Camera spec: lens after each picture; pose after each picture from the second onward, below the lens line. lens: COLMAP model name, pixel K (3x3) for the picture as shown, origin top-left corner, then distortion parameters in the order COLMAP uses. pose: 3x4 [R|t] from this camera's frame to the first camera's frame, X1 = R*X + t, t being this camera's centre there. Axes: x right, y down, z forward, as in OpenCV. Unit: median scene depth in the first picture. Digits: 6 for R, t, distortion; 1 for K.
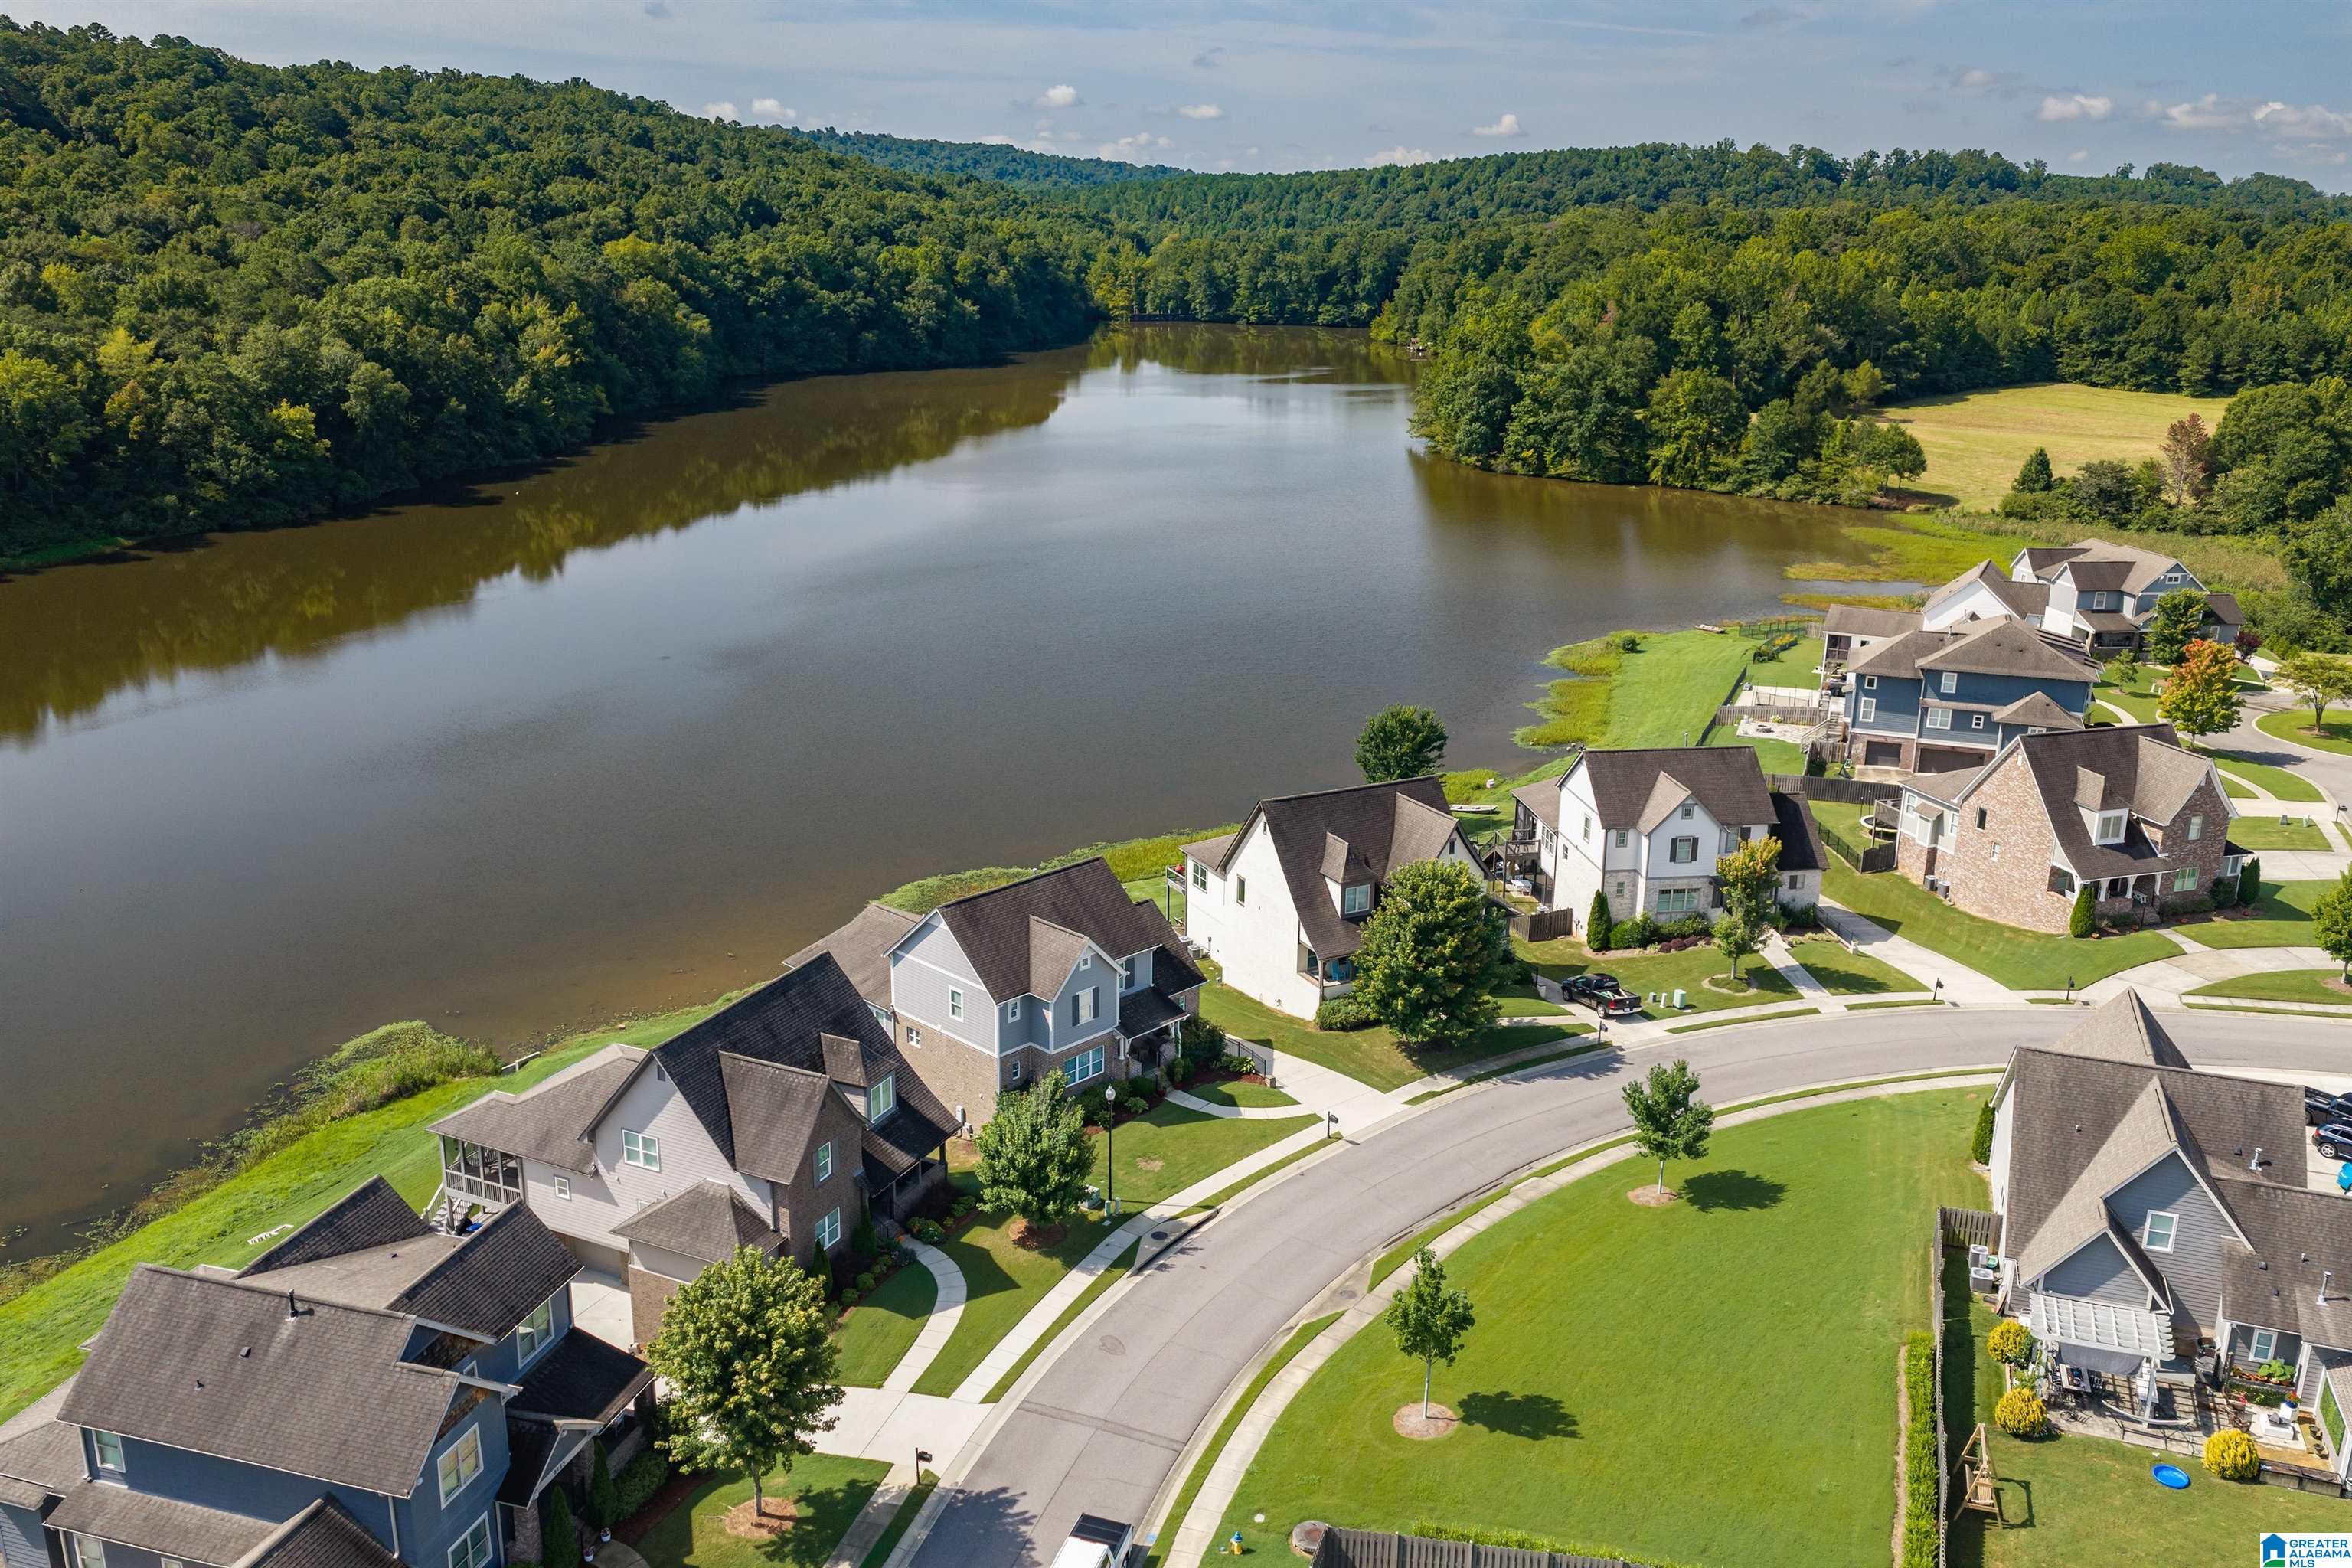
lens RADIAL K [[1946.0, 0, 1176.0], [0, 1946.0, 784.0], [0, 0, 1]] dist [-0.001649, 0.004451]
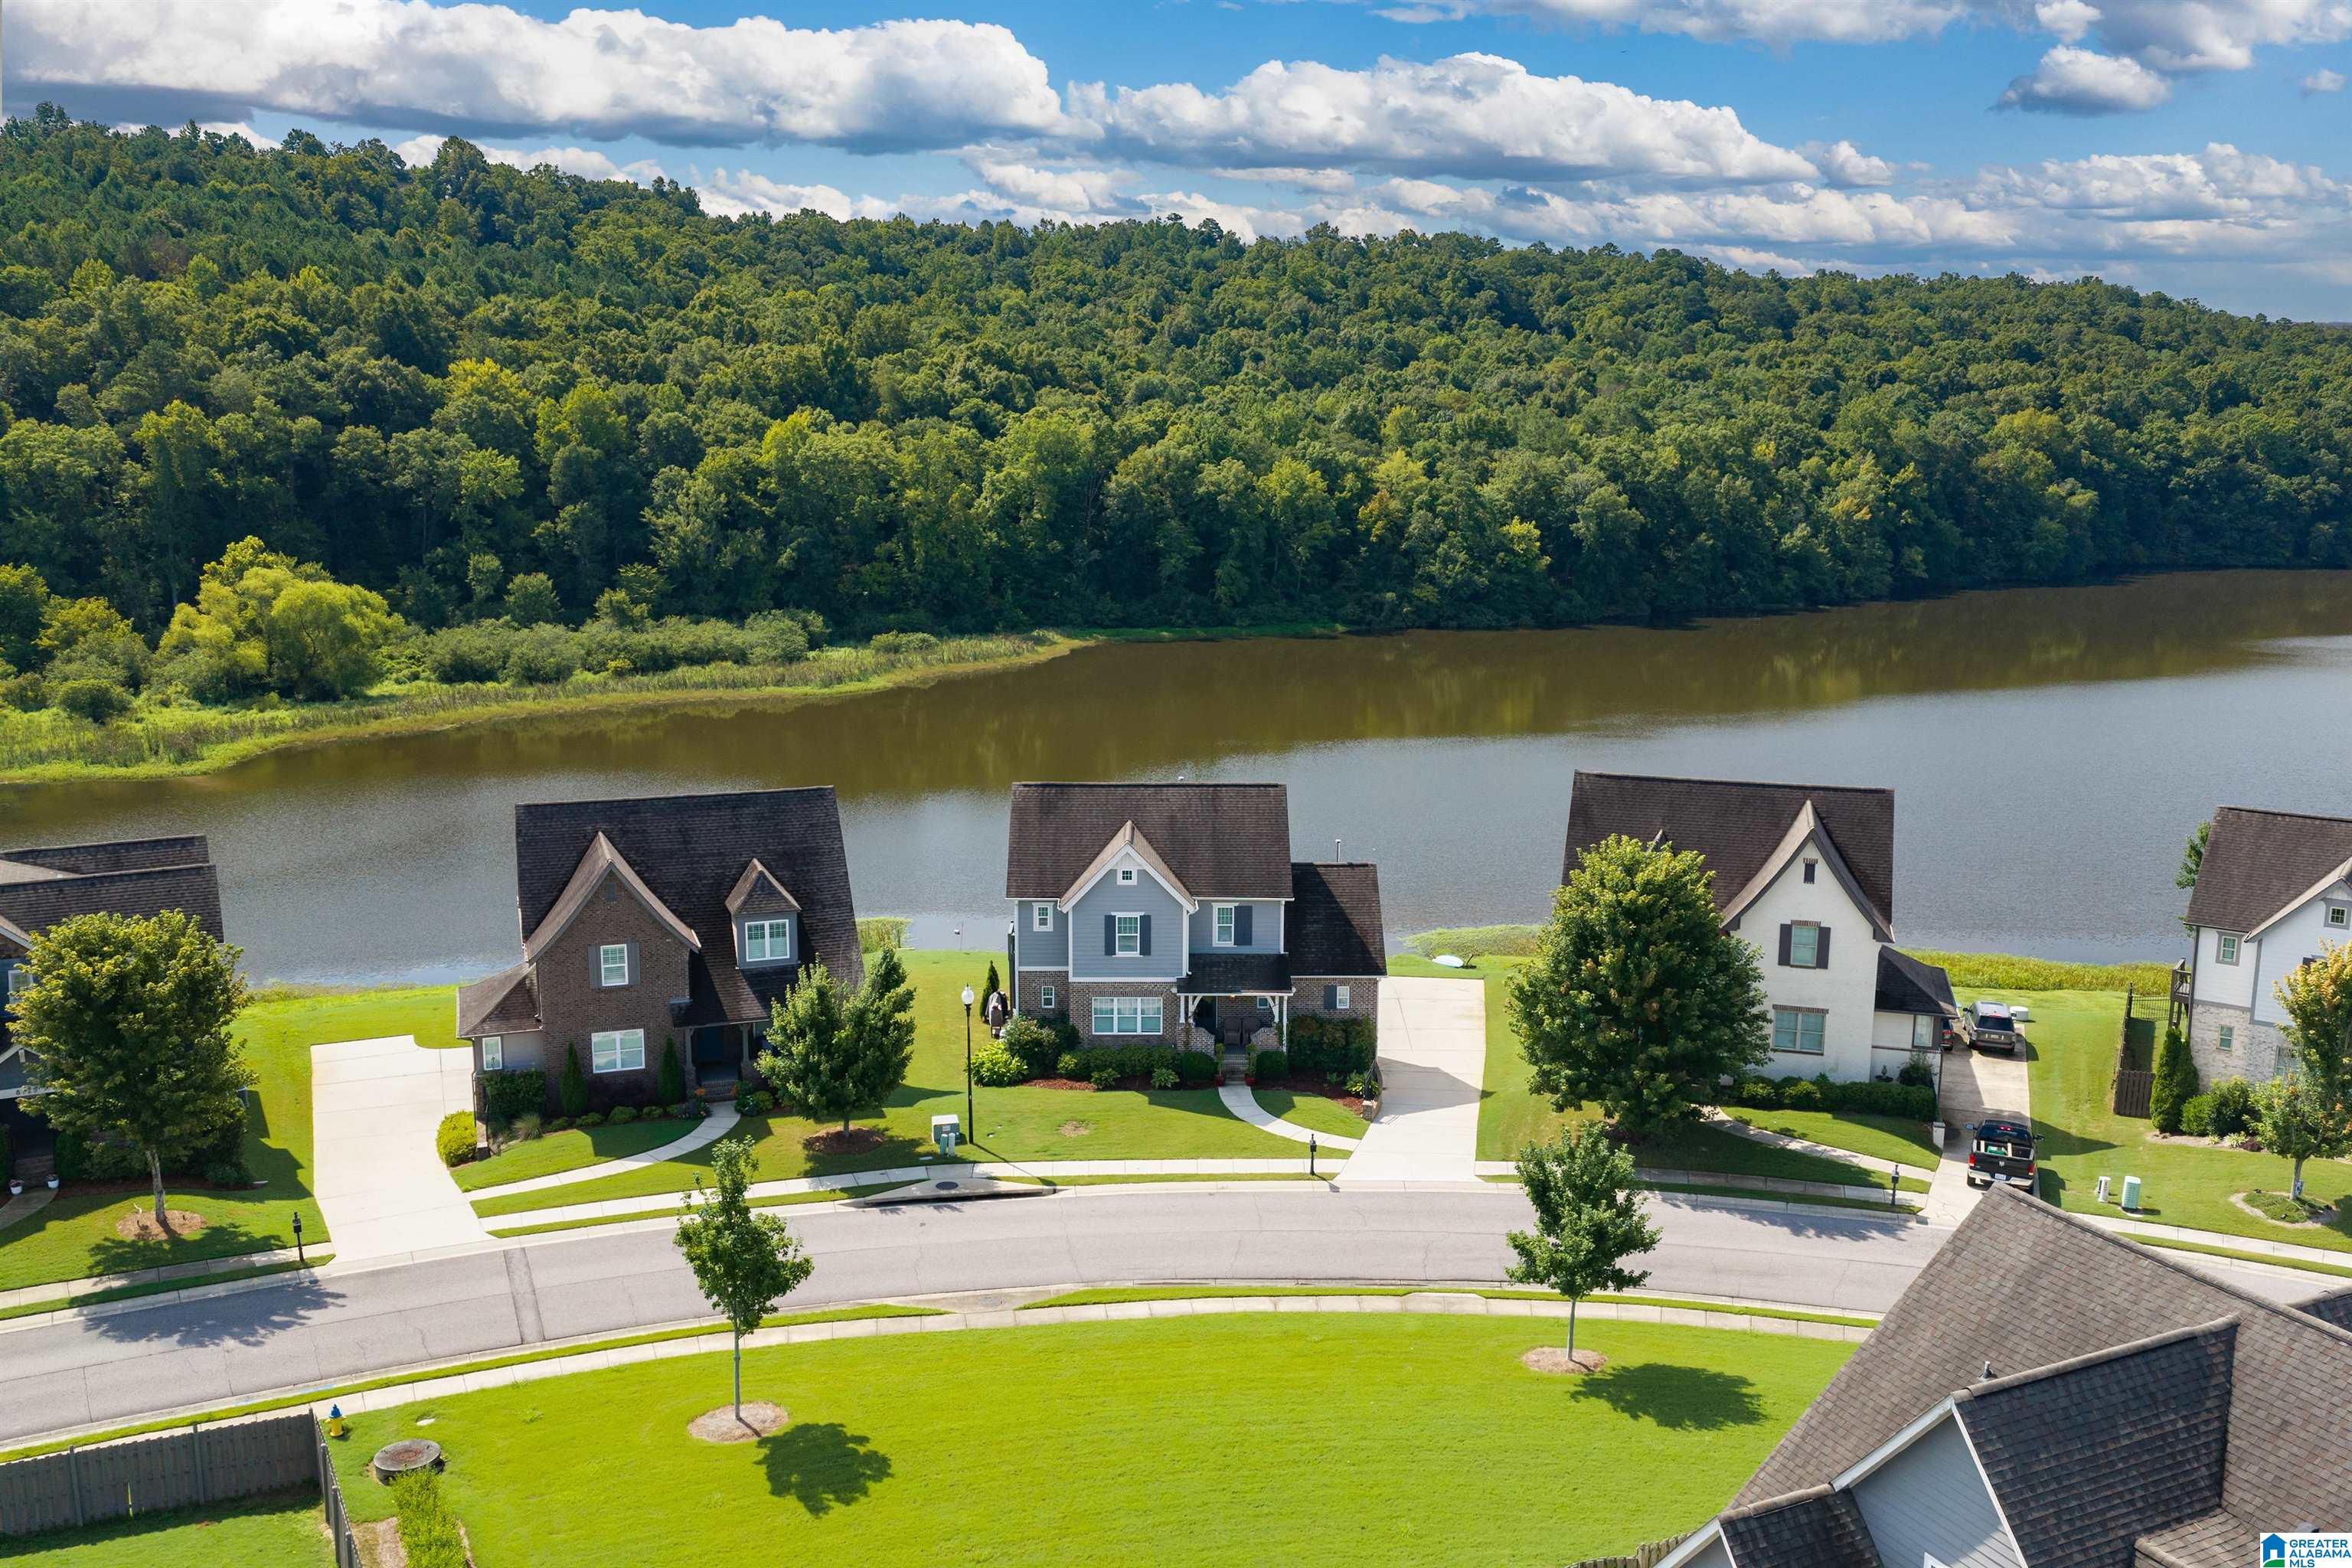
lens RADIAL K [[1946.0, 0, 1176.0], [0, 1946.0, 784.0], [0, 0, 1]] dist [-0.001649, 0.004451]
pose [[0.711485, 0.114904, -0.693243, 0.162923], [-0.199734, 0.978918, -0.042736, 0.027229], [0.673718, 0.168870, 0.719436, 0.142223]]
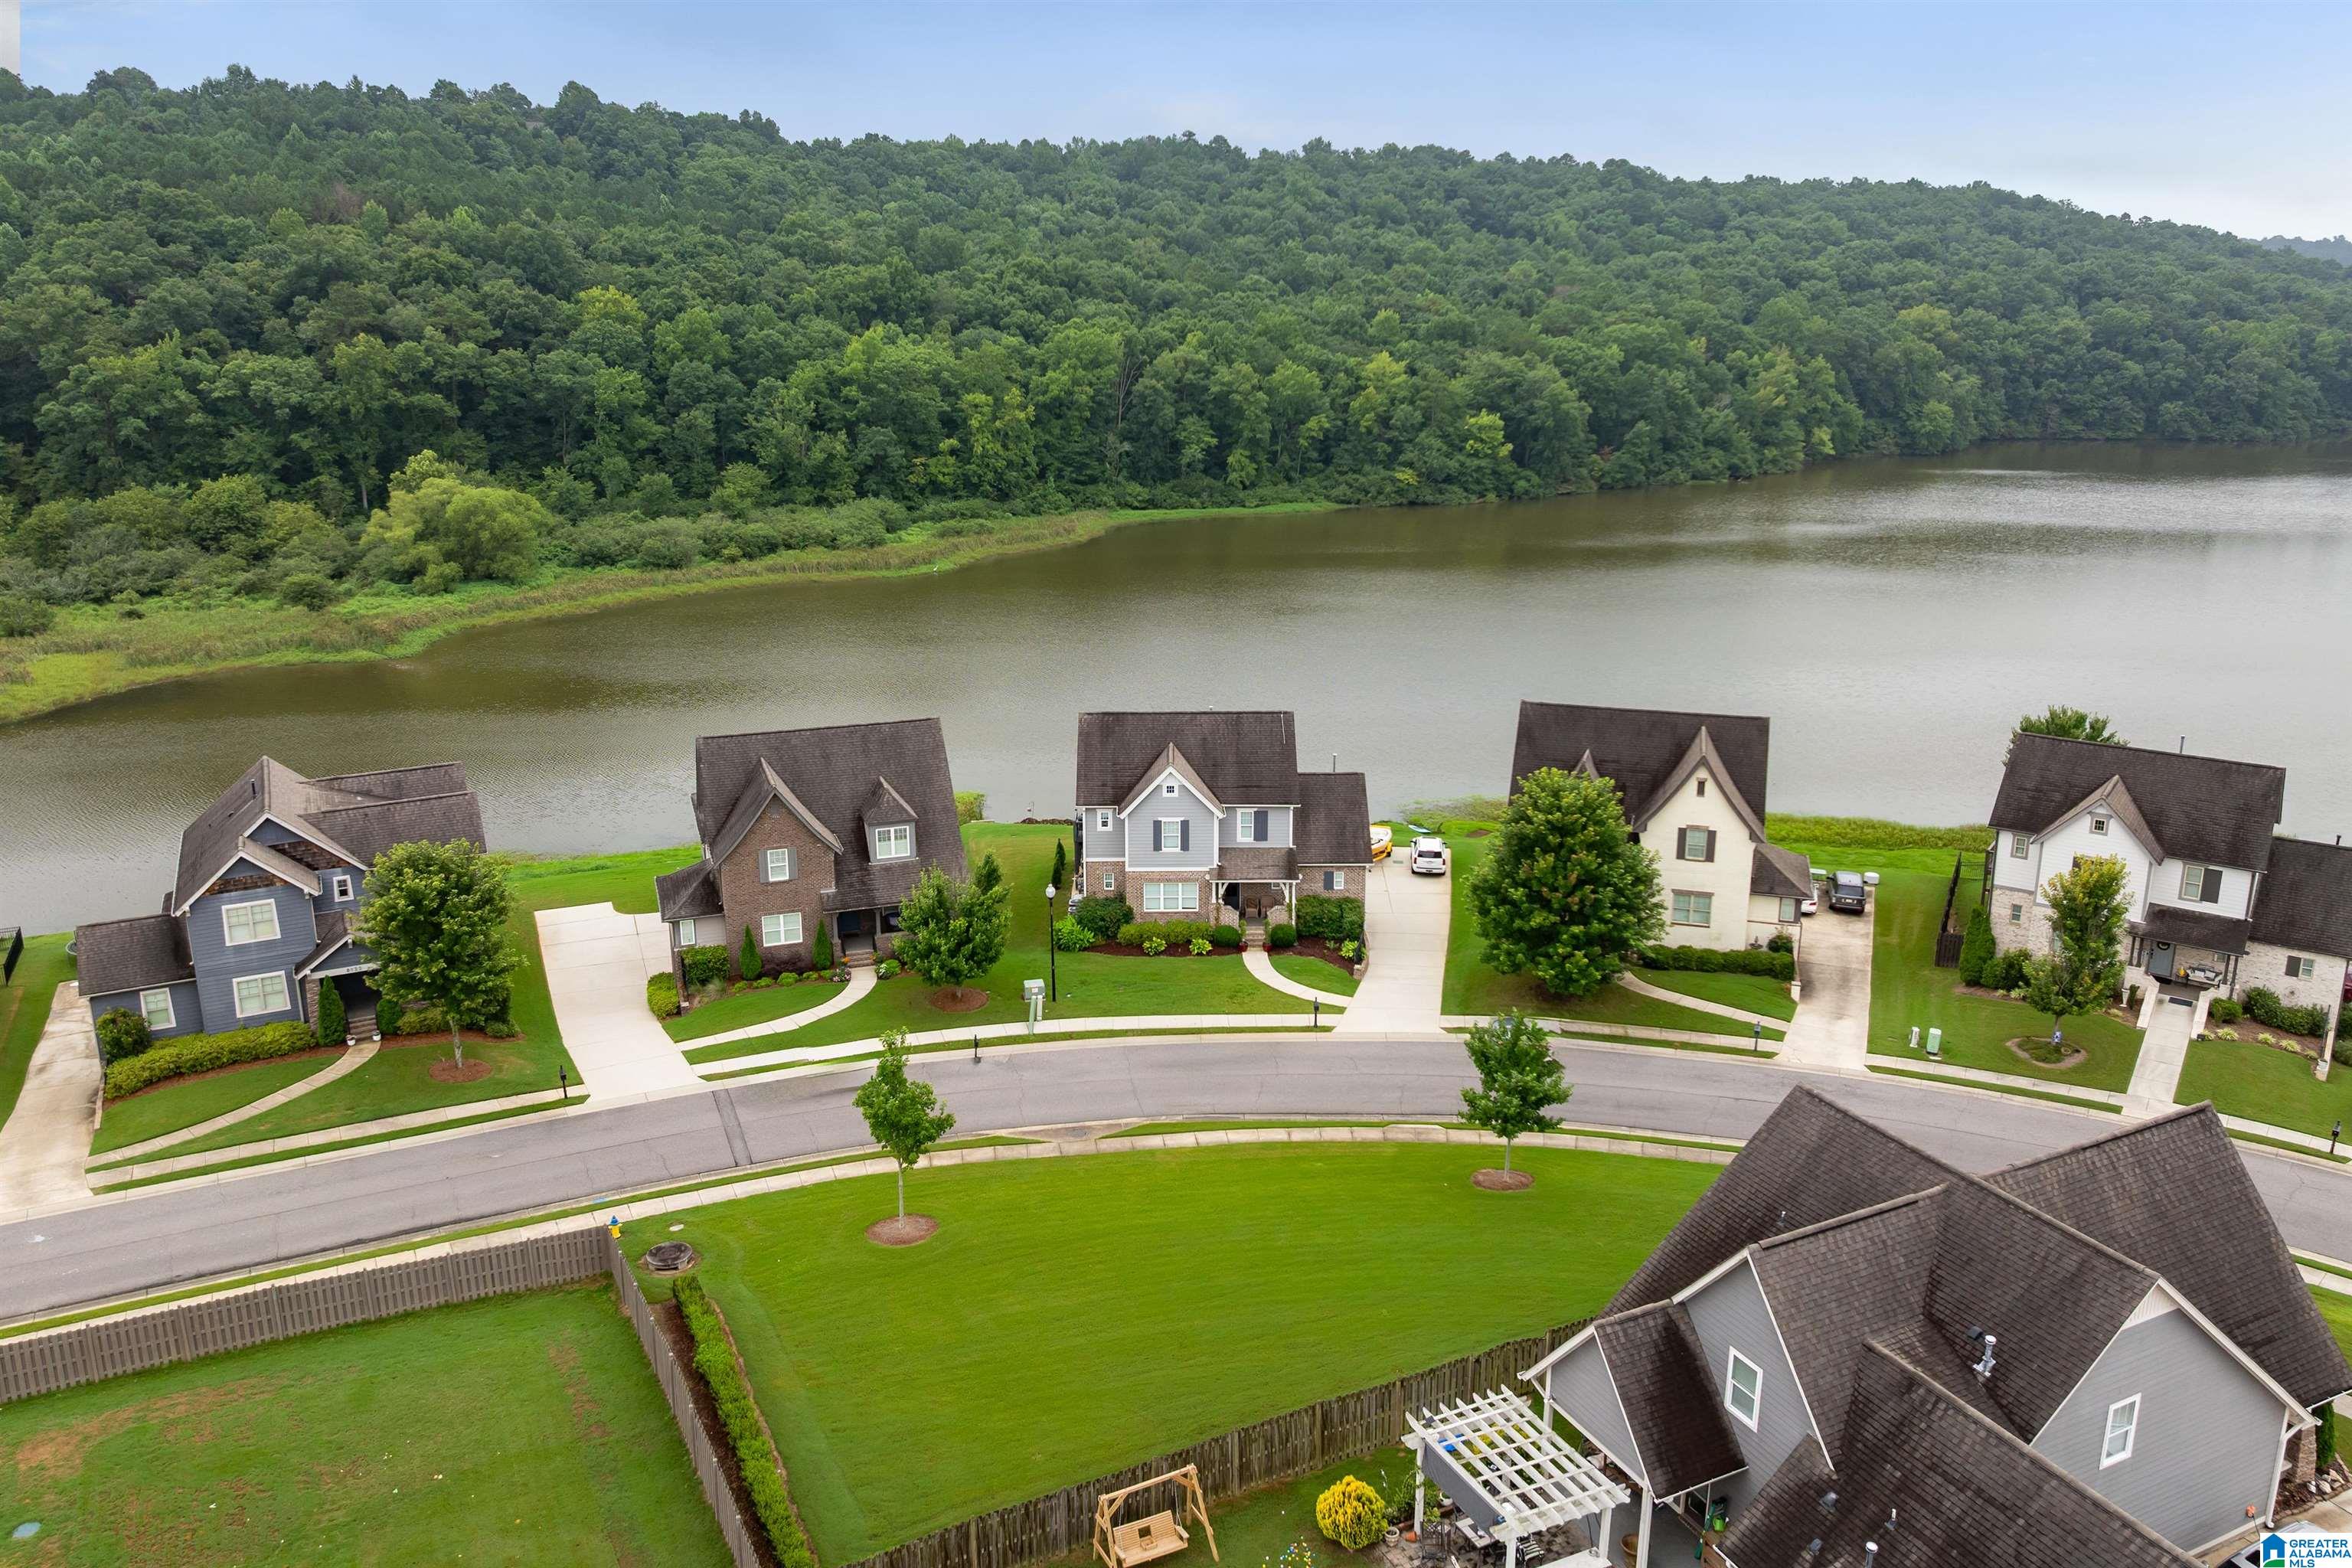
lens RADIAL K [[1685.8, 0, 1166.4], [0, 1685.8, 713.0], [0, 0, 1]] dist [-0.040970, -0.002153]
pose [[0.702472, 0.152839, -0.695107, 0.177448], [-0.194695, 0.980682, 0.018873, 0.011595], [0.684563, 0.122076, 0.718659, 0.117835]]
